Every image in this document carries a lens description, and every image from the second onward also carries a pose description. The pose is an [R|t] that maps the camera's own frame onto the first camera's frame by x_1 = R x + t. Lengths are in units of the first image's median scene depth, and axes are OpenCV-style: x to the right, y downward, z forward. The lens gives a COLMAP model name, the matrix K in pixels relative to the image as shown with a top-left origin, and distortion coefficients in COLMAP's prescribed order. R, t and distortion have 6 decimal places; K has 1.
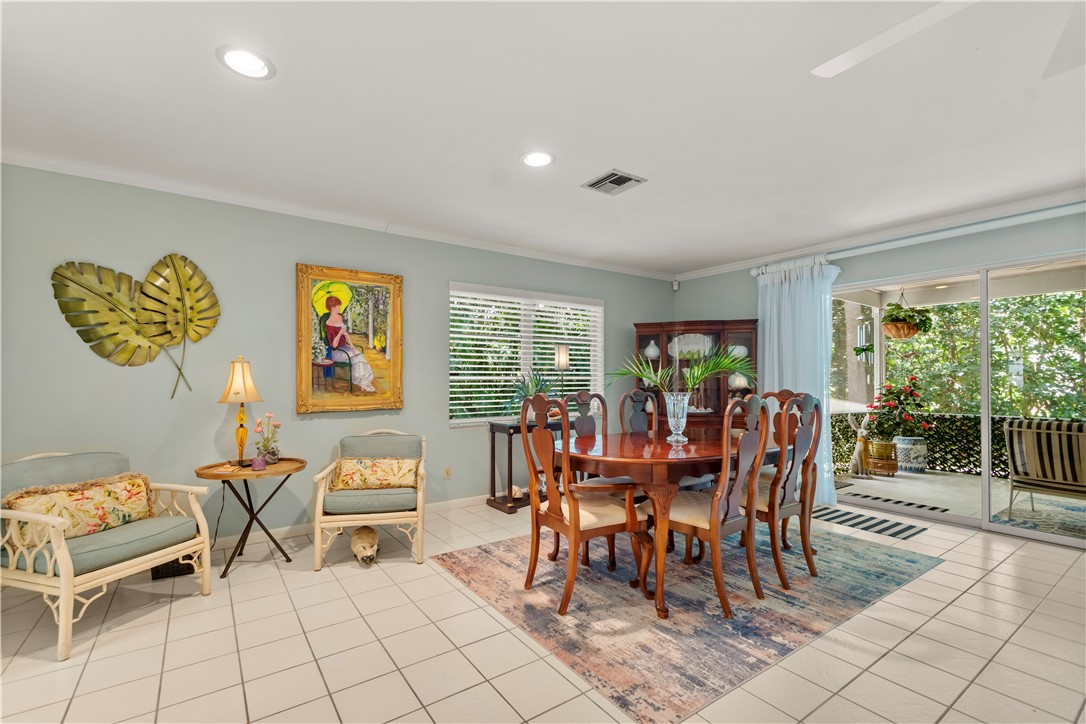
lens RADIAL K [[469.7, 0, 519.9], [0, 469.7, 377.3], [0, 0, 1]] dist [0.015248, -0.000171]
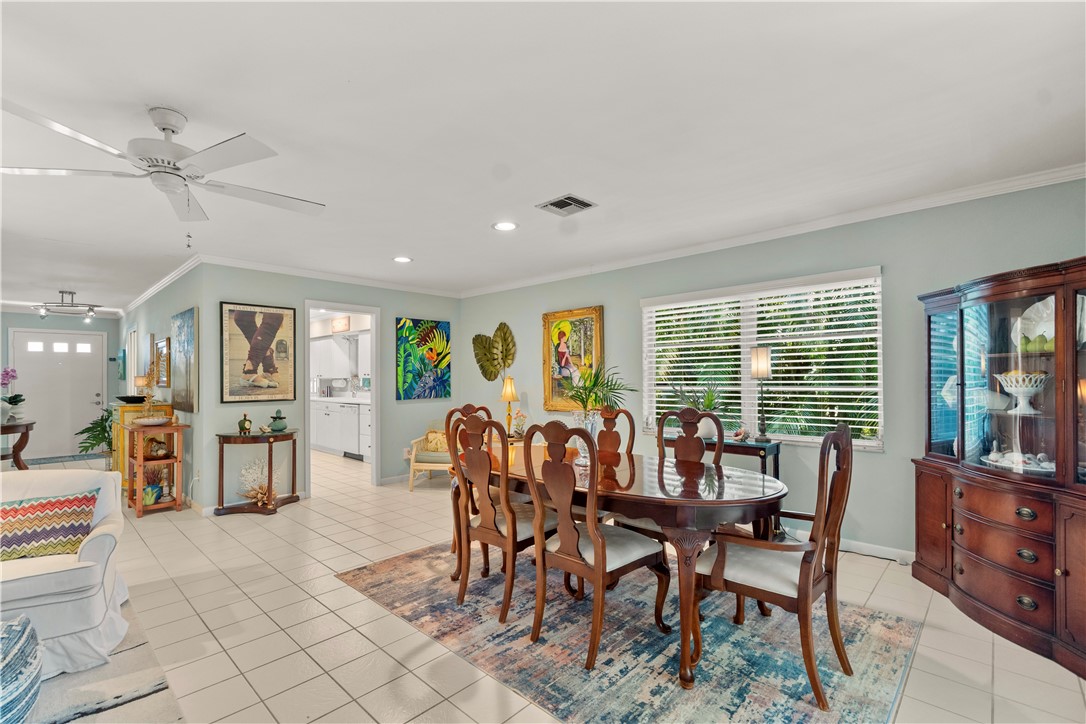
lens RADIAL K [[483.7, 0, 518.1], [0, 483.7, 376.5], [0, 0, 1]] dist [0.009670, -0.000152]
pose [[0.199456, -0.006829, -0.979883, 1.171101], [0.011163, 0.999927, -0.004696, -0.030614], [0.979843, -0.010001, 0.199518, 0.648087]]
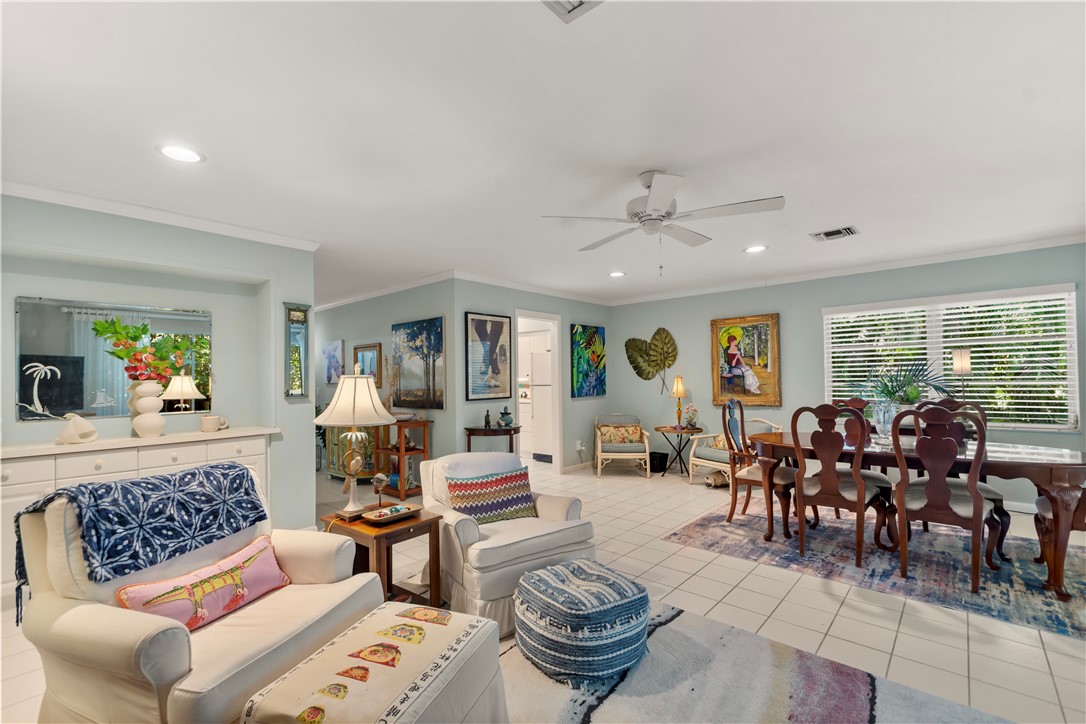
lens RADIAL K [[472.5, 0, 519.9], [0, 472.5, 374.0], [0, 0, 1]] dist [-0.002224, -0.000892]
pose [[0.226467, -0.016109, -0.973886, 1.187217], [0.019404, 0.999739, -0.012025, -0.035262], [0.973825, -0.016174, 0.226721, -0.114698]]
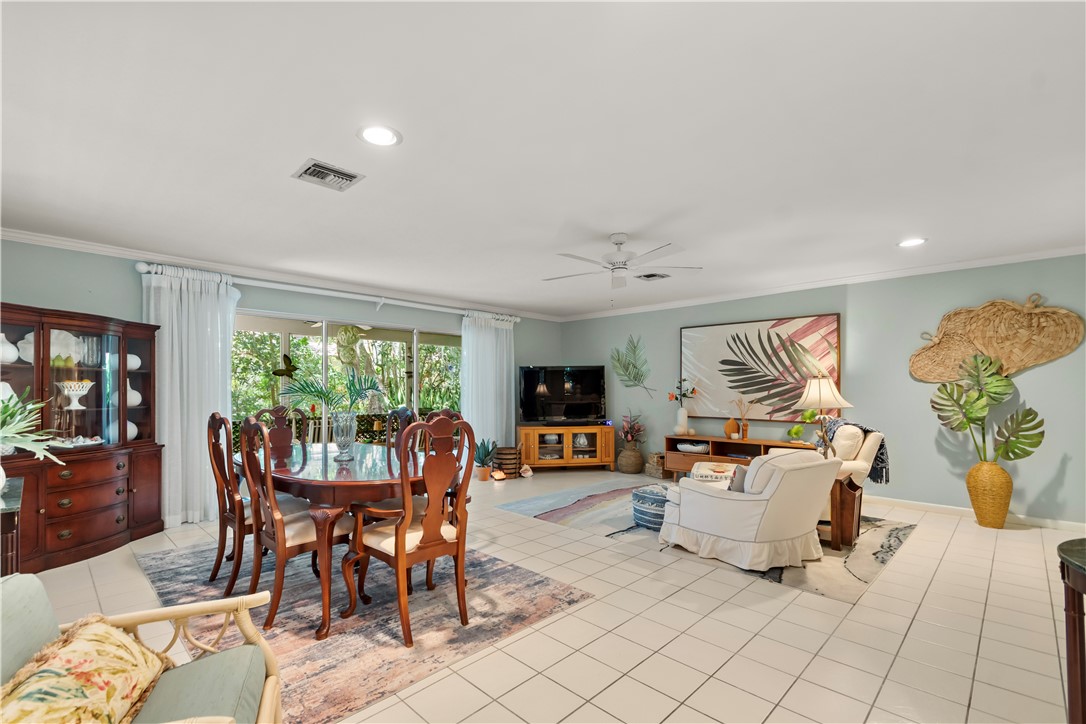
lens RADIAL K [[487.1, 0, 512.5], [0, 487.1, 386.4], [0, 0, 1]] dist [0.001836, 0.000035]
pose [[-0.174461, 0.001913, 0.984662, -0.721768], [-0.003725, 0.999990, -0.002603, -0.019887], [-0.984657, -0.004122, -0.174452, 0.782587]]
